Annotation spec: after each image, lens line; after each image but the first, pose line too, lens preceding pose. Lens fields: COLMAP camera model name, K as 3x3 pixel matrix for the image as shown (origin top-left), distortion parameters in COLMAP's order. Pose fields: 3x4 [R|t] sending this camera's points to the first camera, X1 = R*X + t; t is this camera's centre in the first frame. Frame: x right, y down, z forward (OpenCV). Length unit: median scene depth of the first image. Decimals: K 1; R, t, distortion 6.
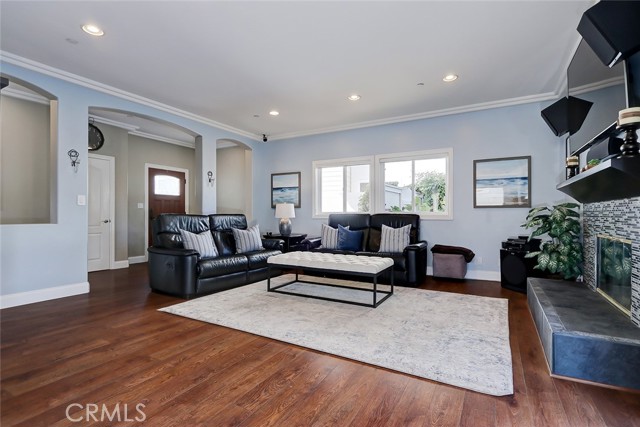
lens RADIAL K [[313.8, 0, 319.8], [0, 313.8, 216.0], [0, 0, 1]] dist [0.002429, 0.000066]
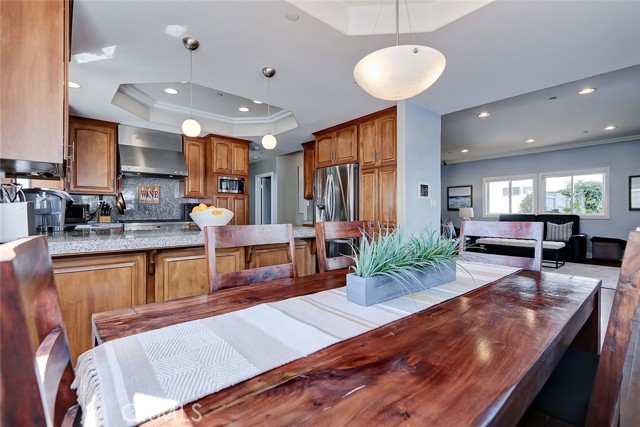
lens RADIAL K [[295.5, 0, 317.3], [0, 295.5, 215.0], [0, 0, 1]] dist [0.005433, -0.001281]
pose [[0.939228, -0.000544, -0.343293, -0.371199], [0.000301, 1.000000, -0.000763, -0.004451], [0.343294, 0.000613, 0.939228, -0.739532]]
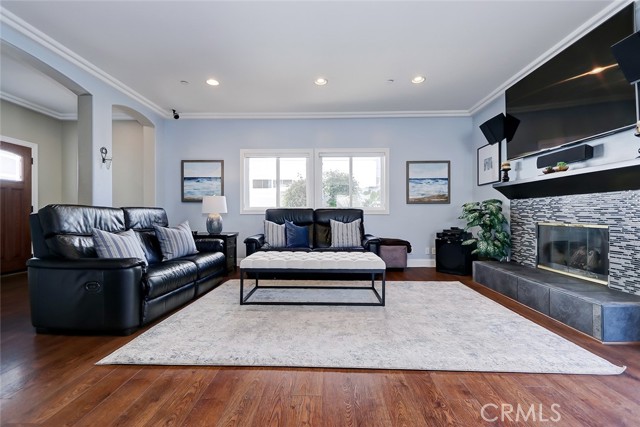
lens RADIAL K [[295.5, 0, 320.5], [0, 295.5, 215.7], [0, 0, 1]] dist [0.005433, -0.001281]
pose [[0.883557, -0.002373, 0.468318, -0.289597], [0.002492, 0.999997, 0.000365, 0.016864], [-0.468317, 0.000844, 0.883560, 0.224618]]
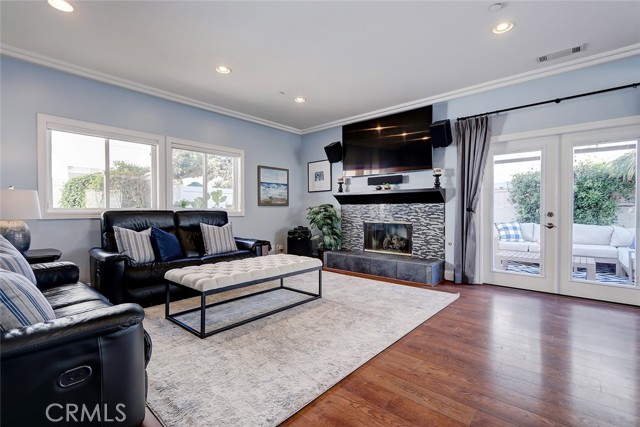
lens RADIAL K [[295.5, 0, 322.3], [0, 295.5, 215.1], [0, 0, 1]] dist [0.005433, -0.001281]
pose [[0.197415, -0.016634, 0.980179, -0.588886], [0.006401, 0.999857, 0.015679, -0.005467], [-0.980299, 0.003178, 0.197493, 0.571564]]
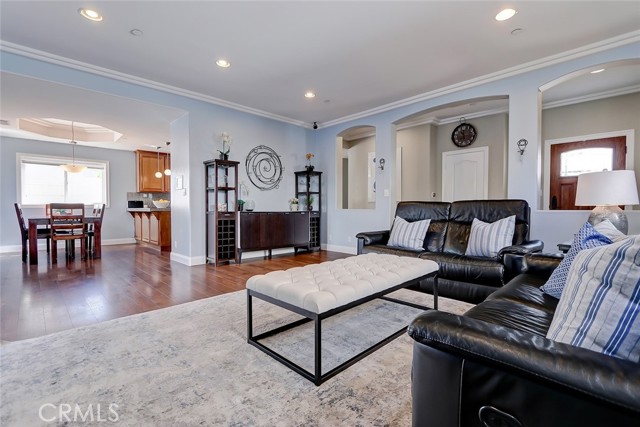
lens RADIAL K [[295.5, 0, 319.5], [0, 295.5, 213.0], [0, 0, 1]] dist [0.005433, -0.001281]
pose [[-0.272851, 0.015098, -0.961938, 0.515528], [-0.005161, 0.999839, 0.017156, 0.015525], [0.962042, 0.009646, -0.272730, 0.933823]]
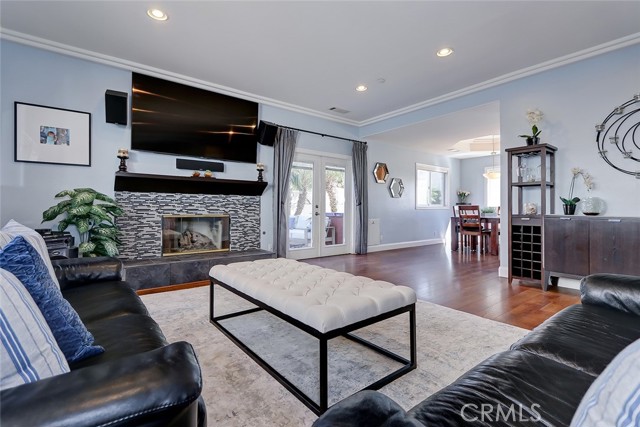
lens RADIAL K [[295.5, 0, 322.1], [0, 295.5, 206.8], [0, 0, 1]] dist [0.005433, -0.001281]
pose [[-0.927729, -0.001586, 0.373251, -0.170943], [-0.002221, 0.999997, -0.001272, 0.011730], [-0.373248, -0.002009, -0.927730, 1.251485]]
